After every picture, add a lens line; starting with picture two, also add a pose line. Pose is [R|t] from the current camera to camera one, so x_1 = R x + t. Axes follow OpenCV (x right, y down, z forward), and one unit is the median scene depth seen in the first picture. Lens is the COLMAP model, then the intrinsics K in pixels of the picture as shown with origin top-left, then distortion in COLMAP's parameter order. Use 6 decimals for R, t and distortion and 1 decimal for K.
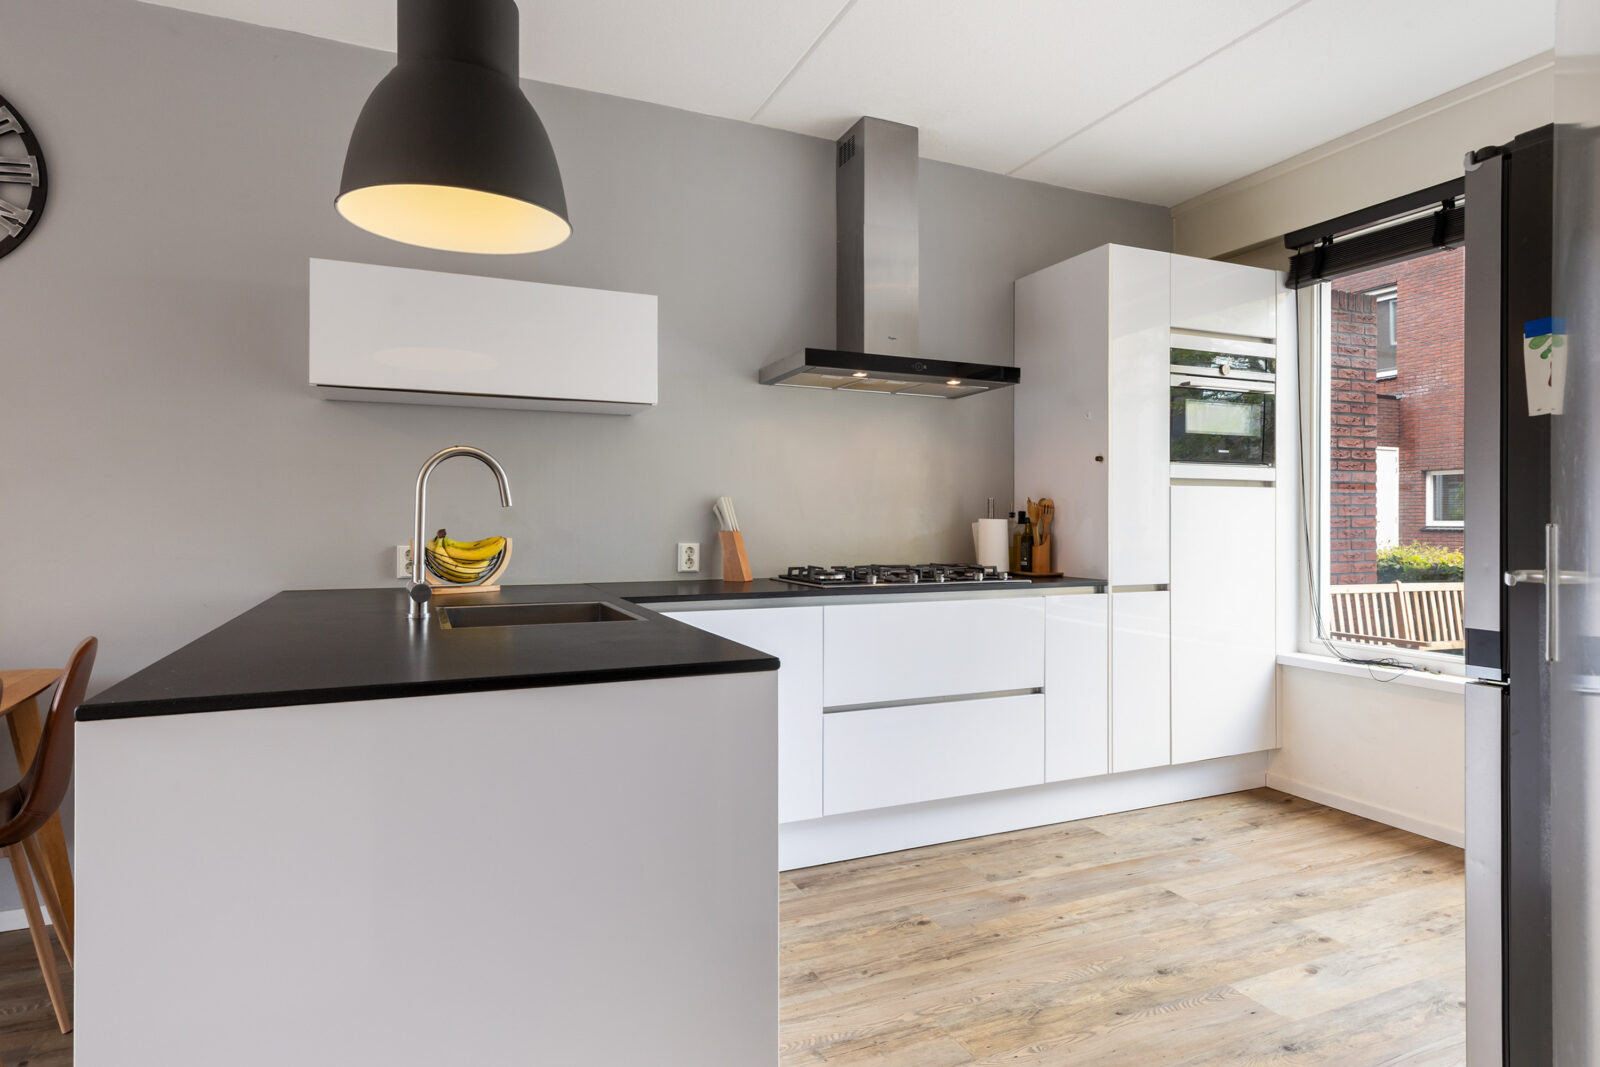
lens RADIAL K [[909.3, 0, 800.3], [0, 909.3, 526.4], [0, 0, 1]] dist [0.005711, -0.000950]
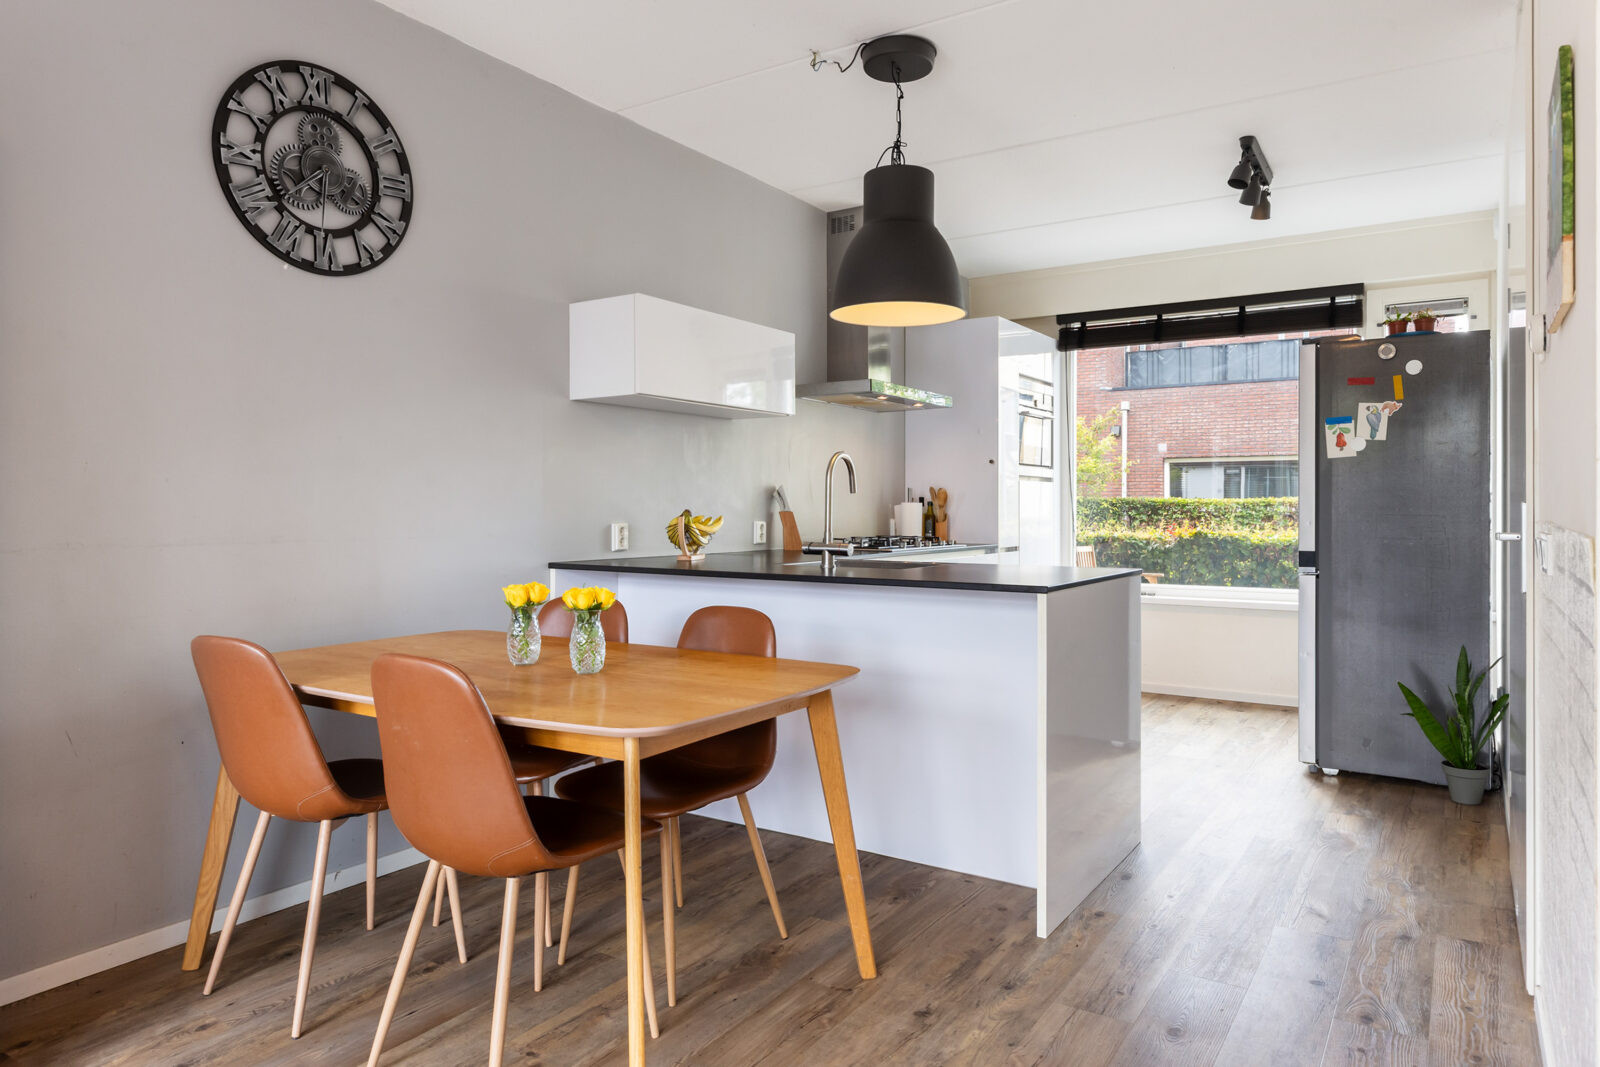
lens RADIAL K [[1028.2, 0, 825.9], [0, 1028.2, 510.0], [0, 0, 1]] dist [-0.007296, 0.010873]
pose [[0.828161, -0.003992, 0.560475, -0.826218], [0.005188, 0.999986, -0.000544, 0.003371], [-0.560466, 0.003359, 0.828171, -0.222521]]
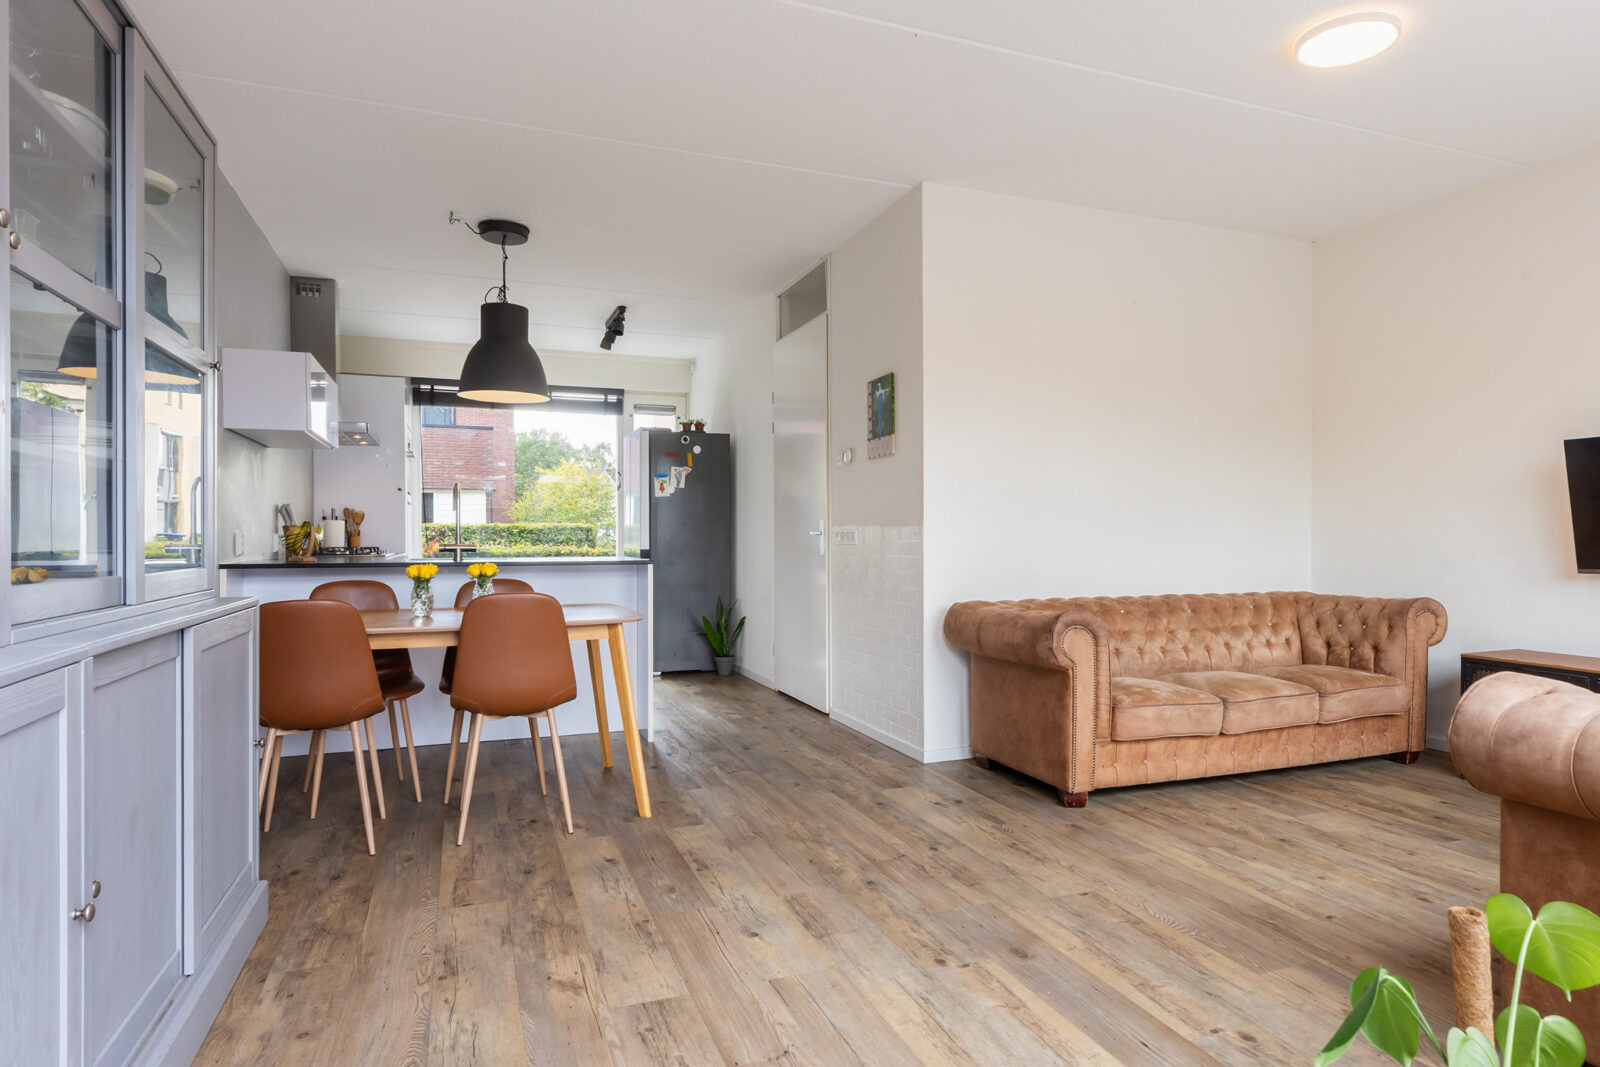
lens RADIAL K [[909.3, 0, 859.6], [0, 909.3, 533.4], [0, 0, 1]] dist [0.005711, -0.000950]
pose [[0.017320, -0.003295, 0.999845, -1.564991], [0.008247, 0.999961, 0.003152, 0.019735], [-0.999816, 0.008191, 0.017346, -0.005381]]
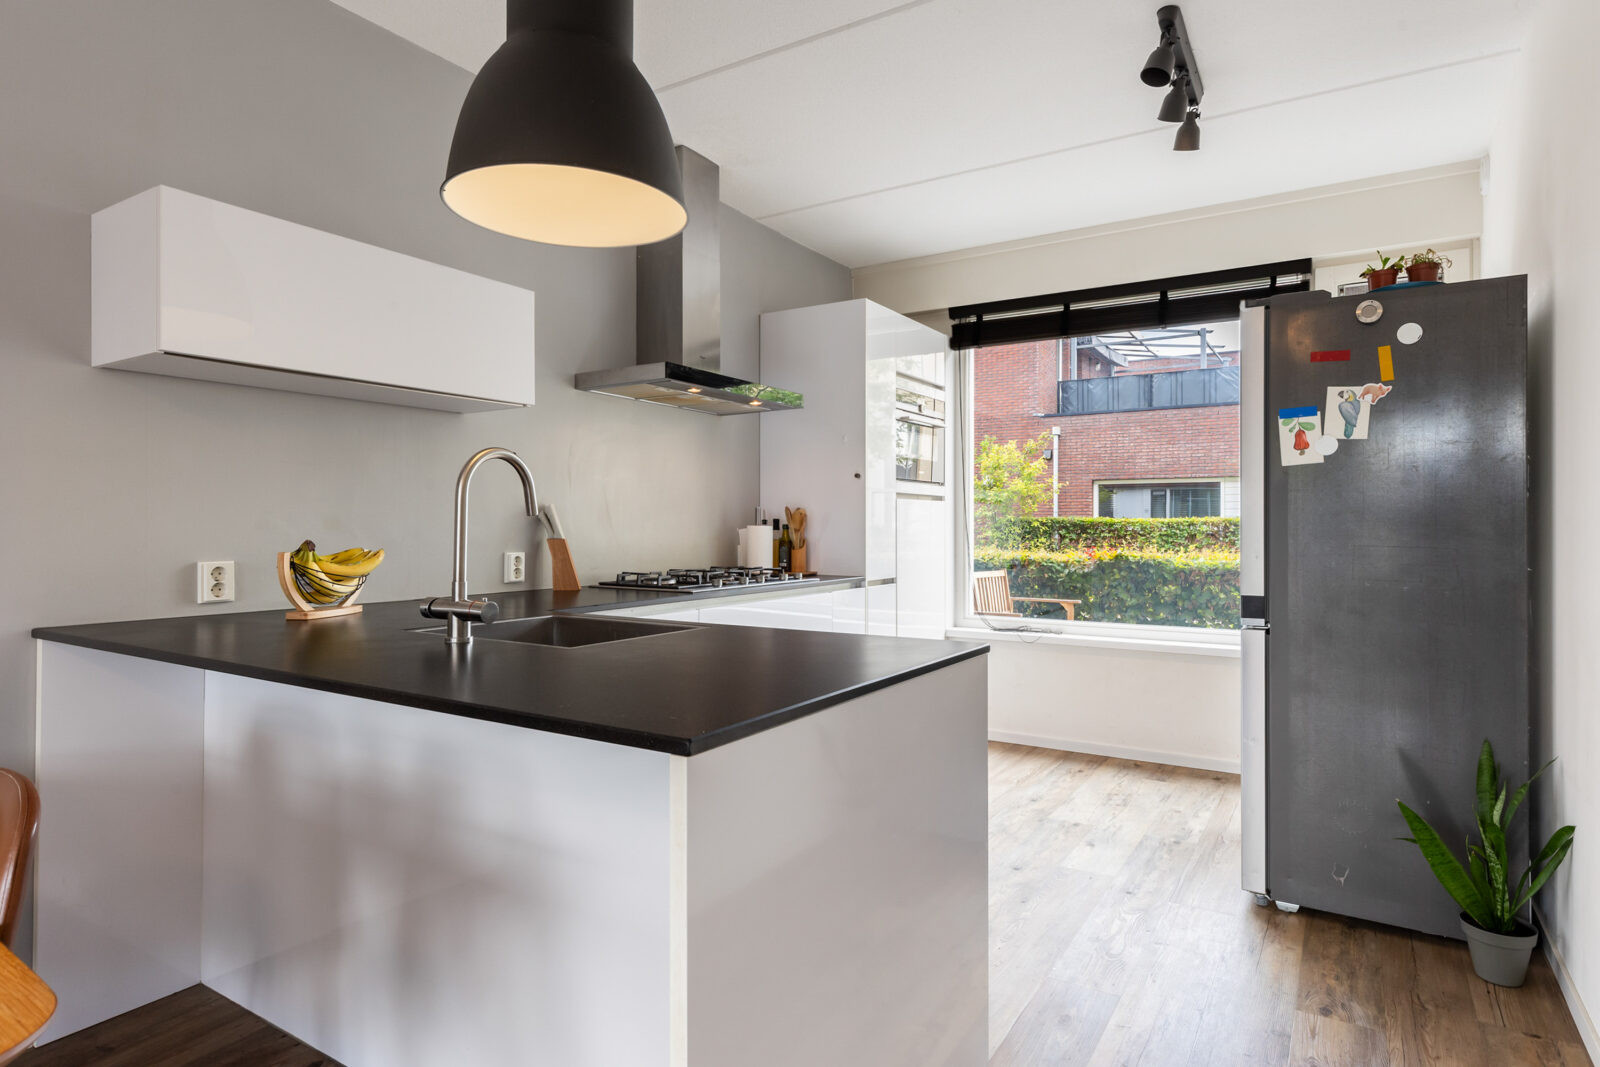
lens RADIAL K [[909.3, 0, 802.2], [0, 909.3, 522.5], [0, 0, 1]] dist [0.005711, -0.000950]
pose [[0.826258, -0.000452, 0.563291, -0.409176], [0.004908, 0.999967, -0.006398, -0.005021], [-0.563270, 0.008051, 0.826234, 0.051754]]
